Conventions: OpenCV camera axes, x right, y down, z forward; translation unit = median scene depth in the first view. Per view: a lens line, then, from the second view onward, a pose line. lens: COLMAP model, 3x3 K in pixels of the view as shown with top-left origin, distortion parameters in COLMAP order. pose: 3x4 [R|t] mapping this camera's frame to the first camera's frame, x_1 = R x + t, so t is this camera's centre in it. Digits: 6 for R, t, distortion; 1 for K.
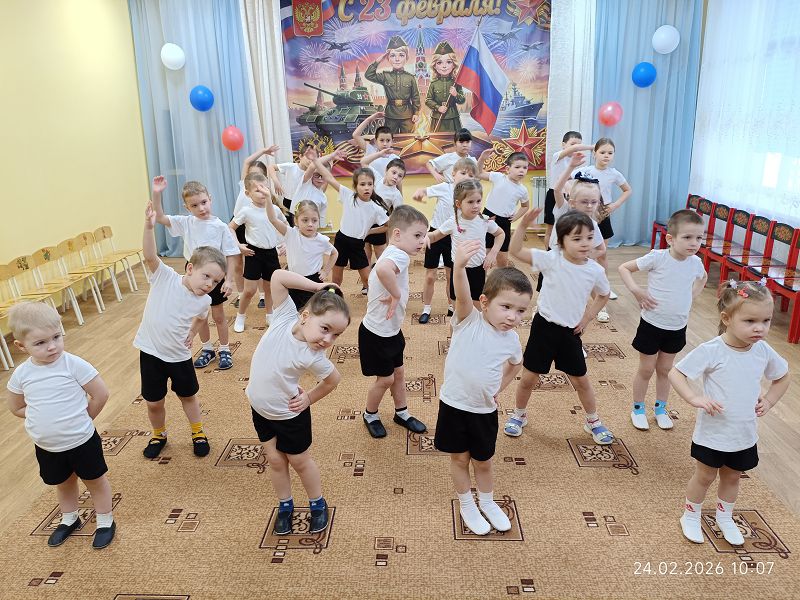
lens RADIAL K [[609.0, 0, 396.8], [0, 609.0, 317.9], [0, 0, 1]] dist [0.039270, -0.094969]
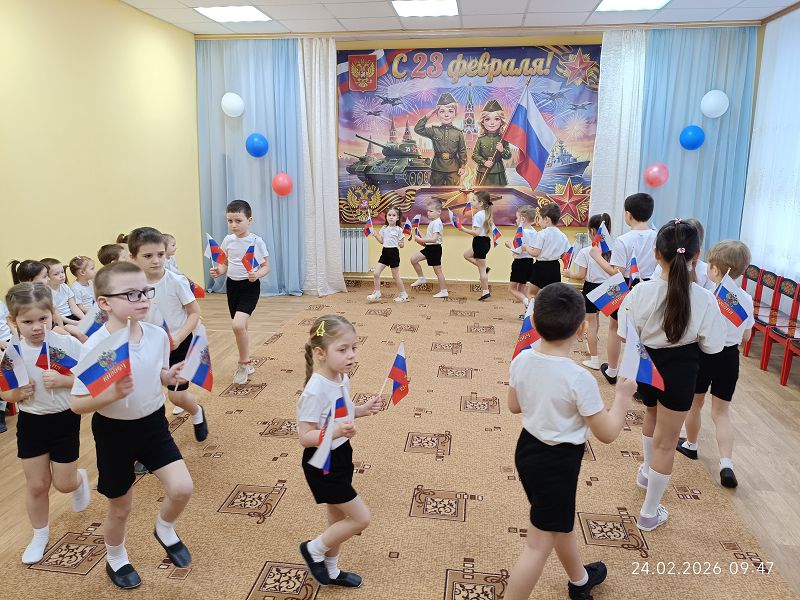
lens RADIAL K [[609.0, 0, 401.7], [0, 609.0, 310.7], [0, 0, 1]] dist [0.039270, -0.094969]
pose [[0.995265, 0.055234, -0.079978, 0.026290], [-0.061430, 0.995121, -0.077200, -0.011014], [0.075323, 0.081747, 0.993803, -0.000833]]
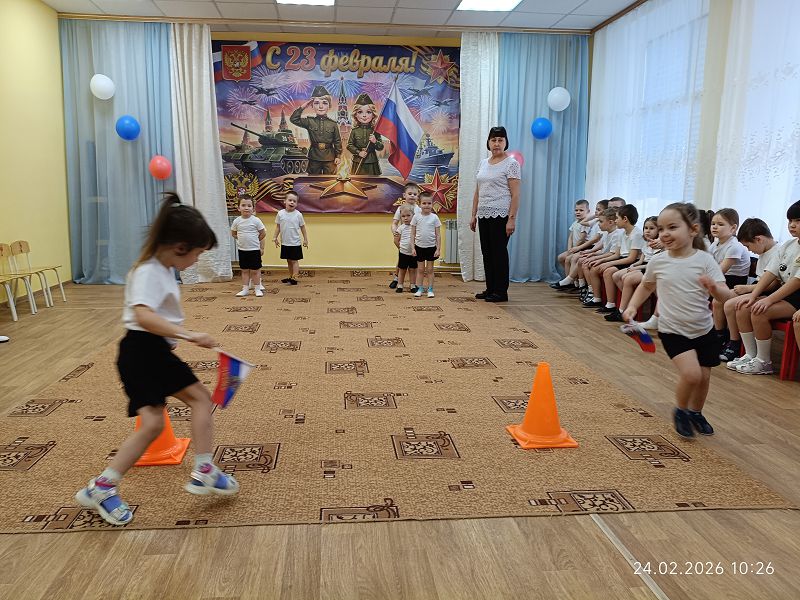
lens RADIAL K [[609.0, 0, 397.3], [0, 609.0, 313.8], [0, 0, 1]] dist [0.039270, -0.094969]
pose [[0.988956, 0.011428, 0.147766, -0.021193], [0.008380, 0.991115, -0.132740, 0.082181], [-0.147971, 0.132513, 0.980074, -0.024874]]
